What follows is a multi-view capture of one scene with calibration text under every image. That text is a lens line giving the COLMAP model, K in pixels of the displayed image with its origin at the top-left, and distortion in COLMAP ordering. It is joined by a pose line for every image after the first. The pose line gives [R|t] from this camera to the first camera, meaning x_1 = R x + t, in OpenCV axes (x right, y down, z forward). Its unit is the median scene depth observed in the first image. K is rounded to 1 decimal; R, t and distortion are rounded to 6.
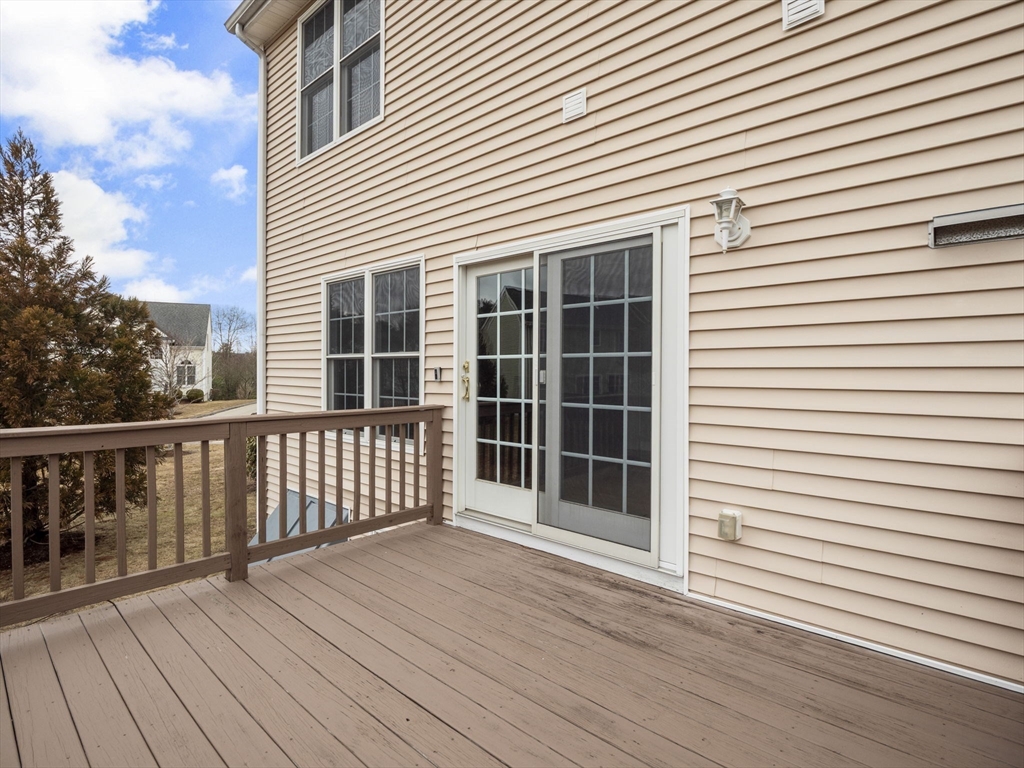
lens RADIAL K [[515.3, 0, 511.4], [0, 515.3, 377.4], [0, 0, 1]] dist [-0.001752, -0.011100]
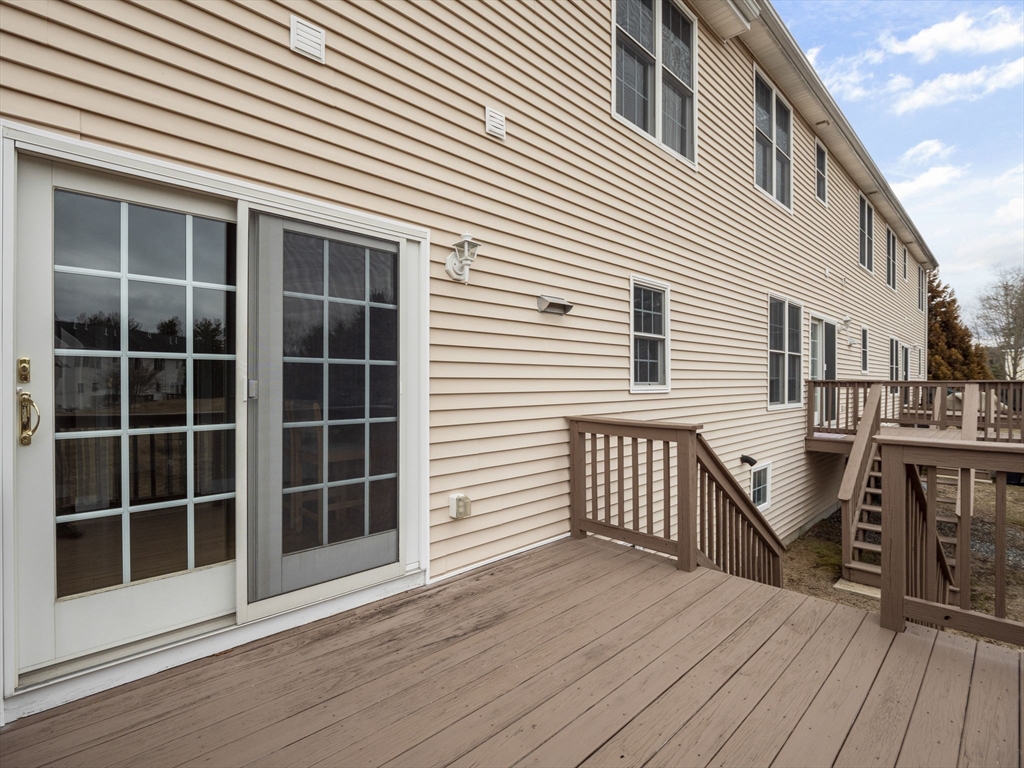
lens RADIAL K [[522.3, 0, 526.9], [0, 522.3, 377.7], [0, 0, 1]] dist [0.000531, -0.009940]
pose [[0.032952, -0.003591, 0.999450, -0.734332], [0.001434, 0.999993, 0.003546, -0.020495], [-0.999456, 0.001317, 0.032957, 0.718409]]
